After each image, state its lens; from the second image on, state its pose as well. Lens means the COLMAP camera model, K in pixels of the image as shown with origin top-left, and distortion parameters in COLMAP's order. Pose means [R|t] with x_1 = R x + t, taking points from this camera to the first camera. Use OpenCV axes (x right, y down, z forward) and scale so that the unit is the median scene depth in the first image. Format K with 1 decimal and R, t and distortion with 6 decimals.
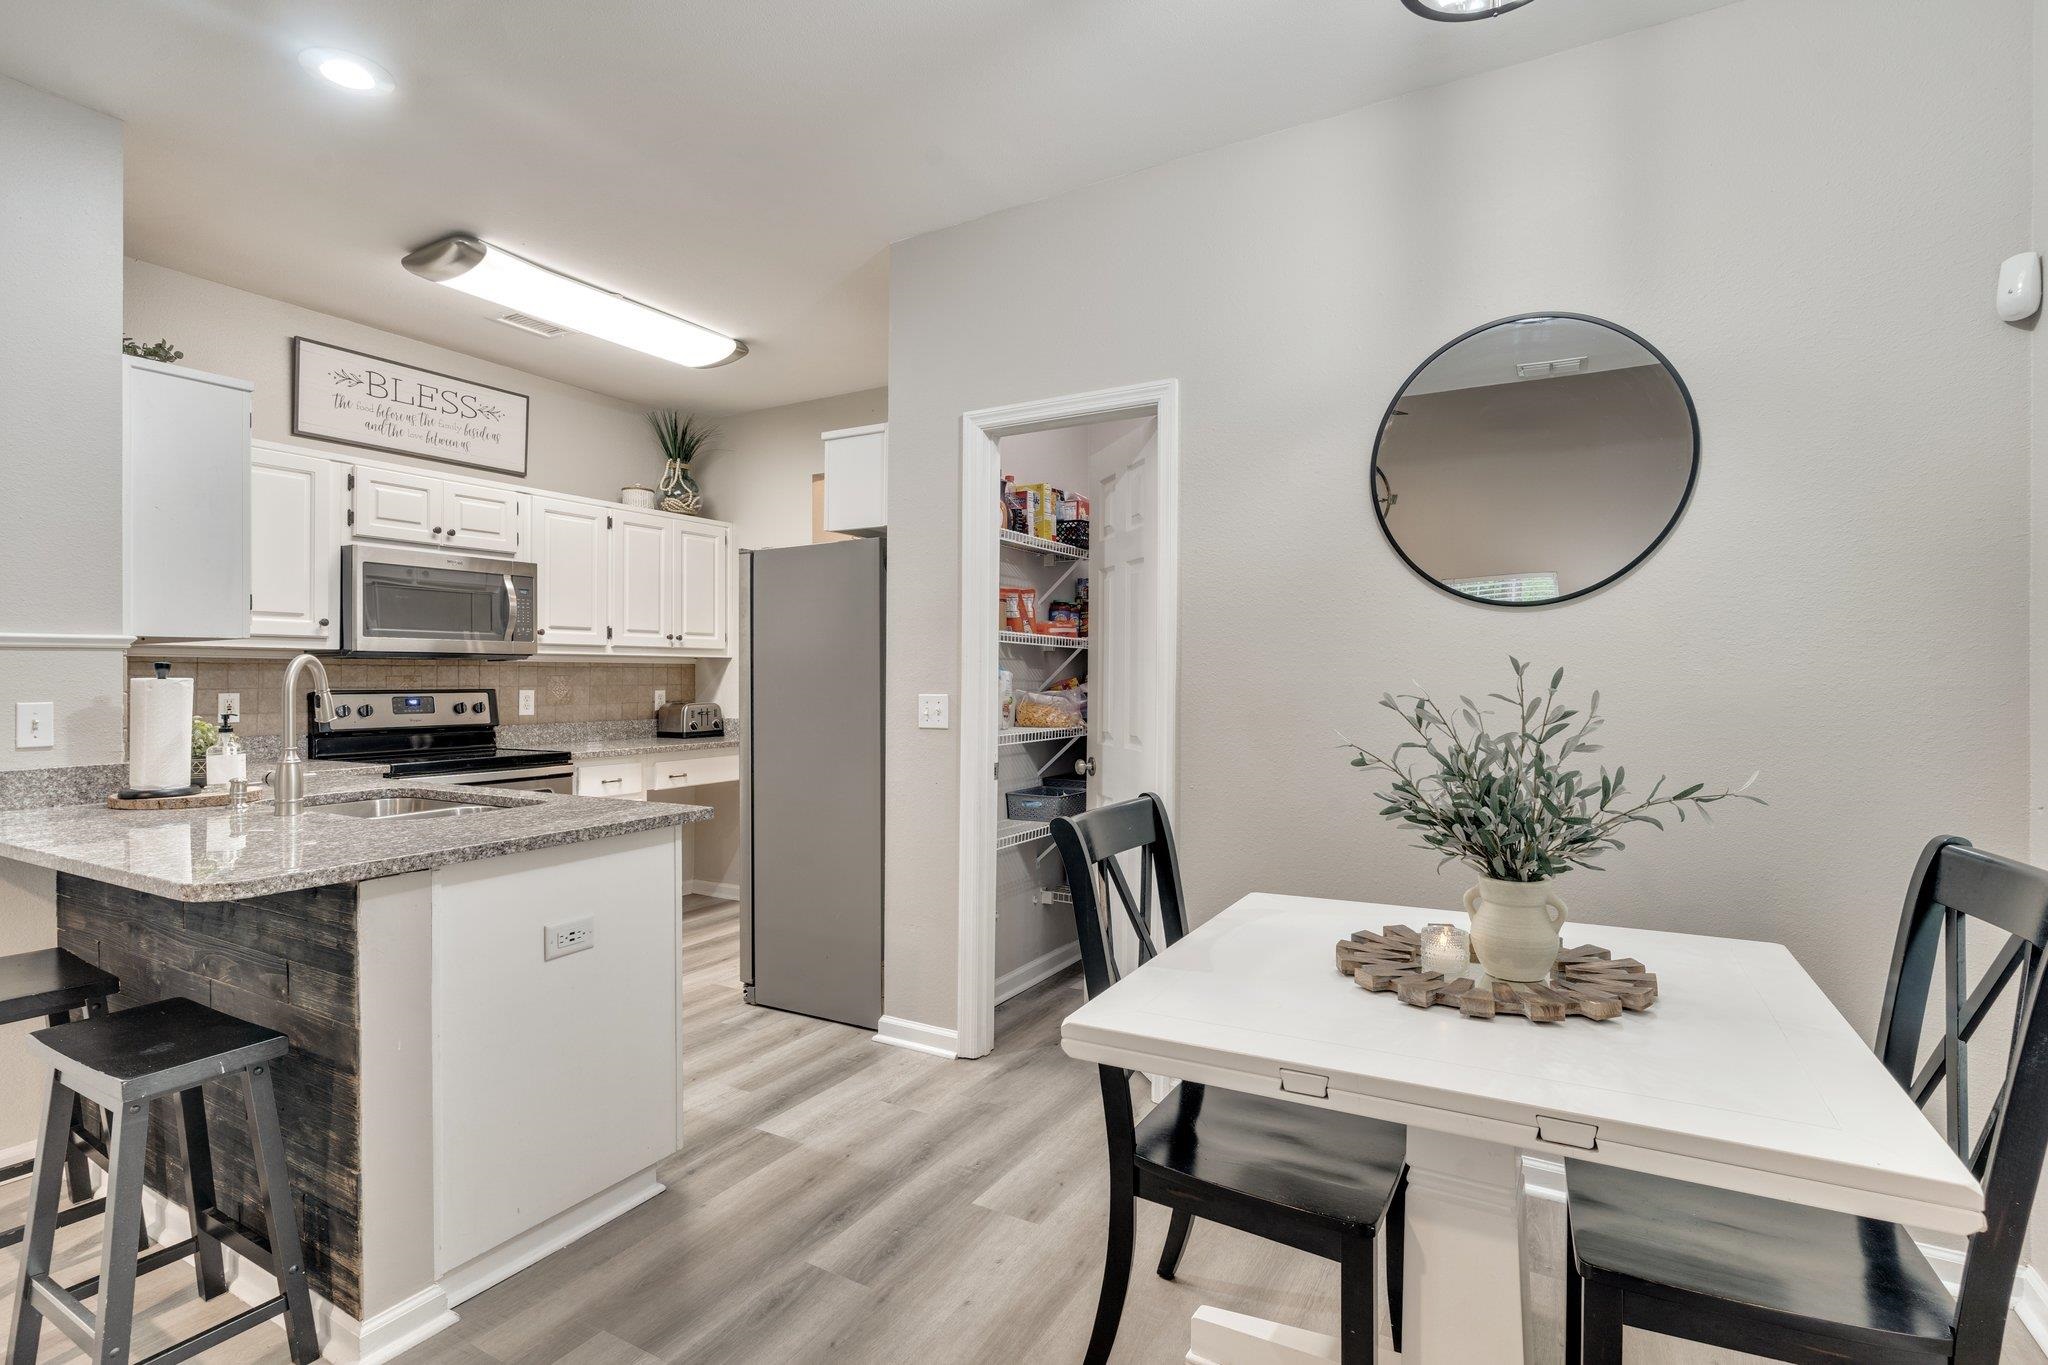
lens RADIAL K [[981.9, 0, 1020.6], [0, 981.9, 672.8], [0, 0, 1]] dist [0.000135, -0.001426]
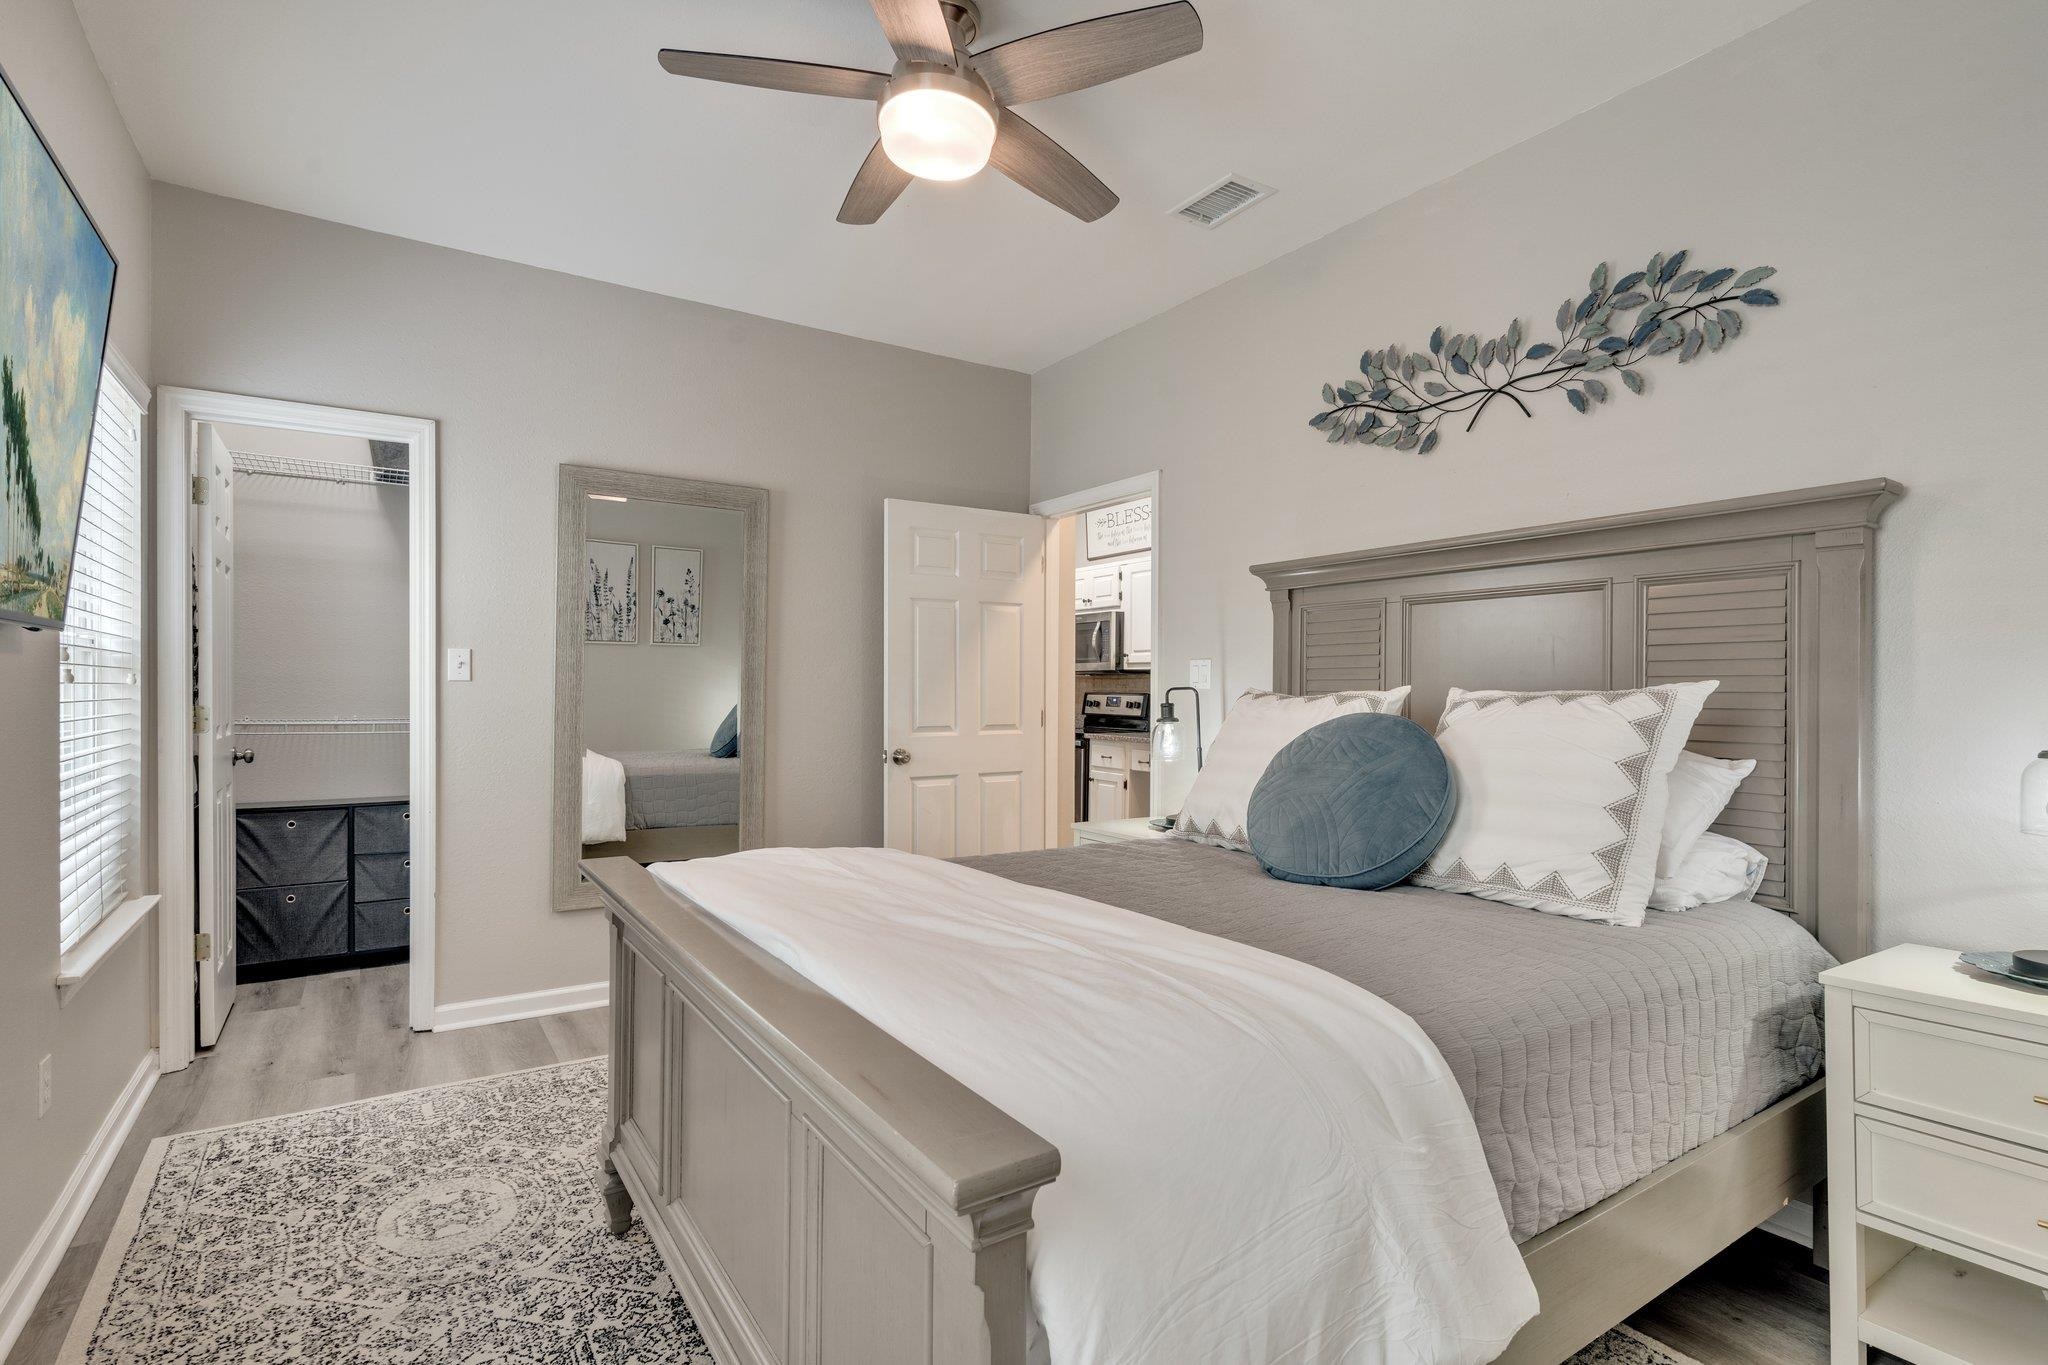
lens RADIAL K [[984.0, 0, 1011.6], [0, 984.0, 691.0], [0, 0, 1]] dist [0.003095, 0.000858]
pose [[-0.454519, 0.000278, -0.890737, 1.046646], [-0.005531, 0.999980, 0.003134, 0.010499], [0.890720, 0.006351, -0.454508, 1.715127]]
